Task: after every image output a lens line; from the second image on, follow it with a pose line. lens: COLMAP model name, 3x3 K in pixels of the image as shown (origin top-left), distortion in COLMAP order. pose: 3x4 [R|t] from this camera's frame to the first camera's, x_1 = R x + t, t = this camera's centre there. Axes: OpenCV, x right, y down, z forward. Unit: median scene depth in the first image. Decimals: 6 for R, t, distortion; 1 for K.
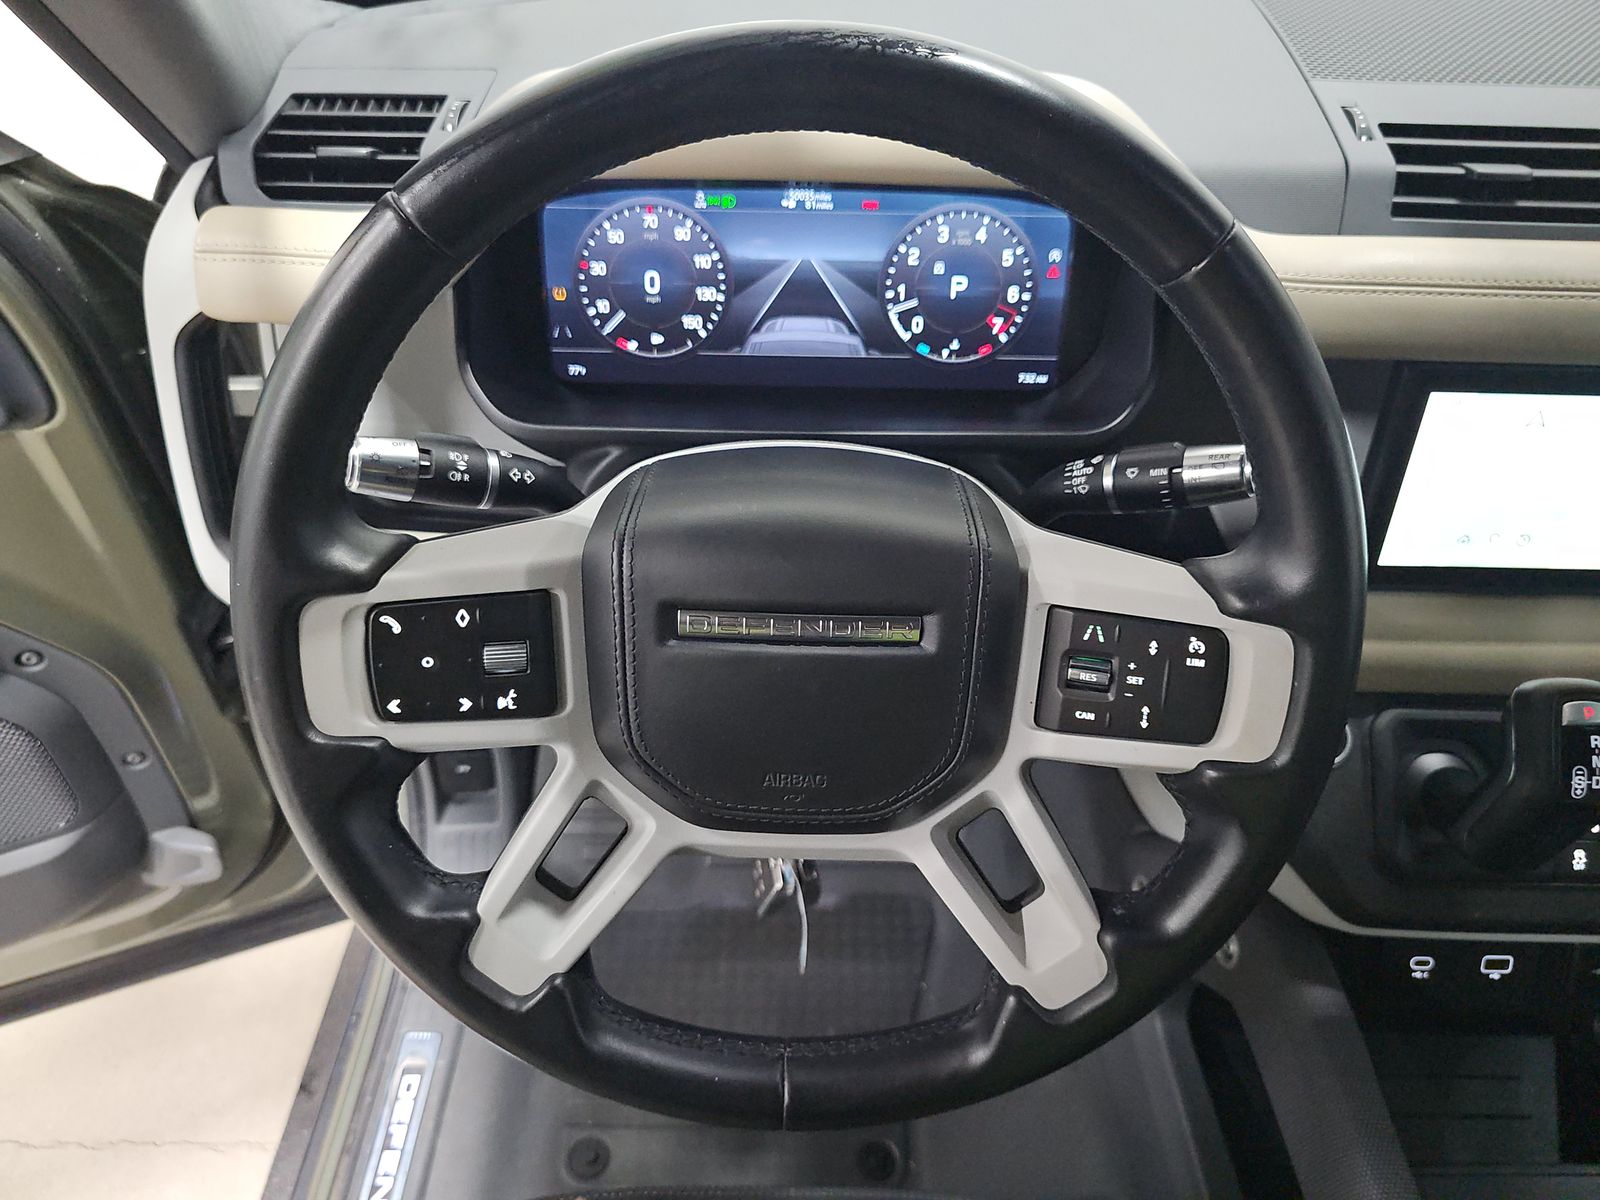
lens RADIAL K [[1077.0, 0, 799.8], [0, 1077.0, 598.8], [0, 0, 1]] dist [-0.008819, -0.007092]
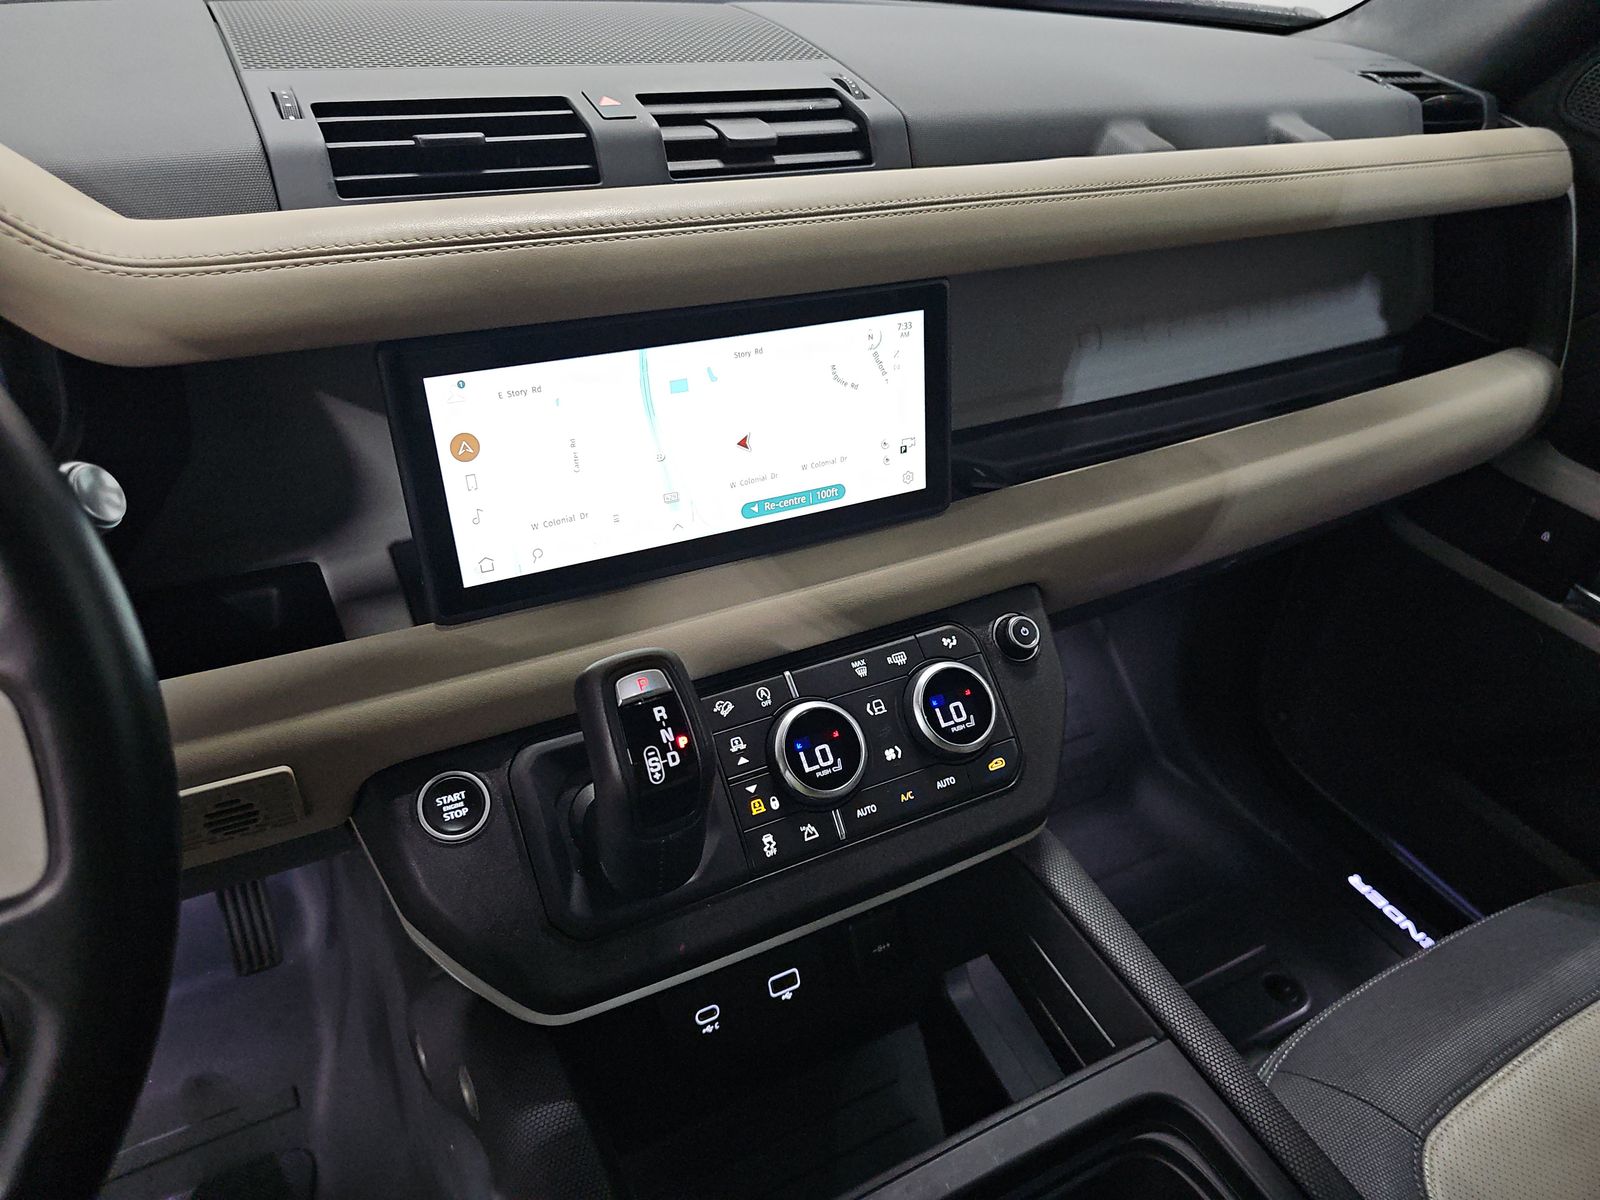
lens RADIAL K [[1077.0, 0, 800.7], [0, 1077.0, 600.6], [0, 0, 1]] dist [-0.008819, -0.007092]
pose [[0.875088, -0.242385, 0.418893, 0.434649], [0.296554, 0.952568, -0.068329, 0.120972], [-0.382462, 0.184018, 0.905461, 0.135289]]
